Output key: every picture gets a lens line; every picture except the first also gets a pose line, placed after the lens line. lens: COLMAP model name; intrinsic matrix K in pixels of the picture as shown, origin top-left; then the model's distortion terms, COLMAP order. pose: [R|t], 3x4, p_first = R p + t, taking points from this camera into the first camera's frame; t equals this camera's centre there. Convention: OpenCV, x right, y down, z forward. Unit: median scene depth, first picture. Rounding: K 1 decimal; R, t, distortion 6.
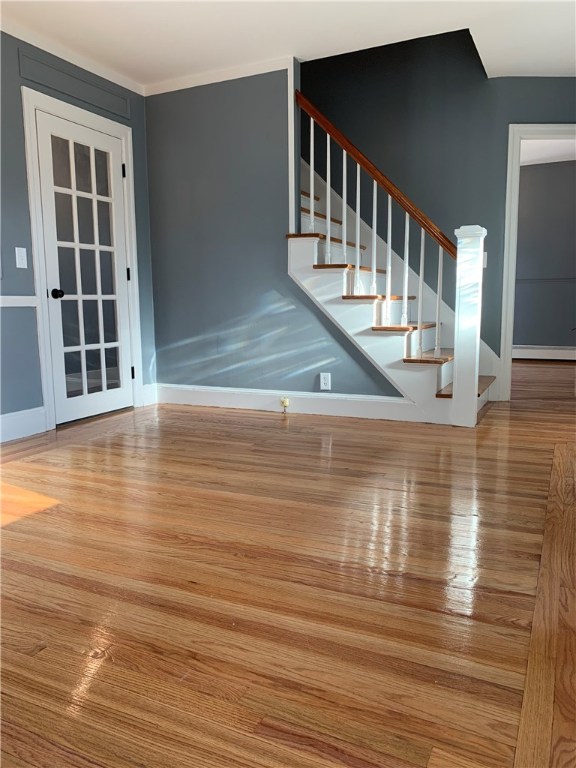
lens RADIAL K [[582.8, 0, 292.9], [0, 582.8, 373.1], [0, 0, 1]] dist [0.049423, -0.046961]
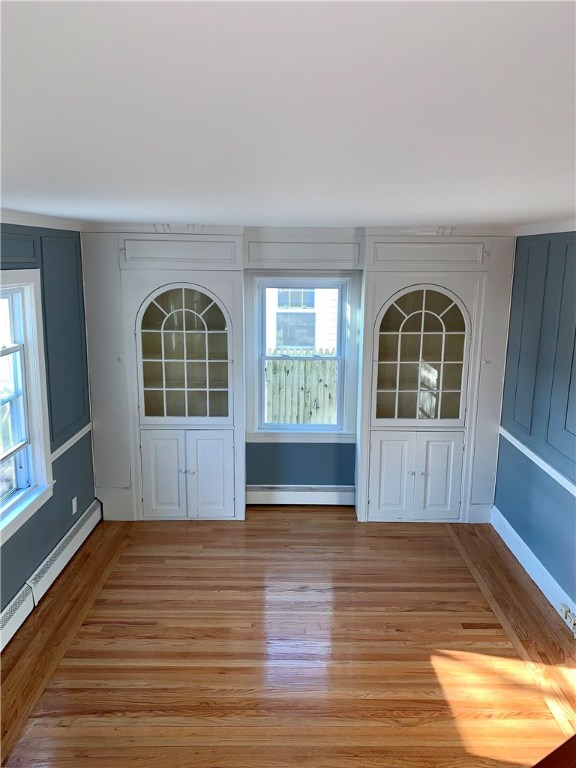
lens RADIAL K [[582.8, 0, 286.8], [0, 582.8, 379.8], [0, 0, 1]] dist [0.049423, -0.046961]
pose [[-0.903659, 0.086034, -0.419522, 0.147226], [-0.051622, 0.950586, 0.306139, -0.470469], [0.425130, 0.298301, -0.854565, 1.016585]]
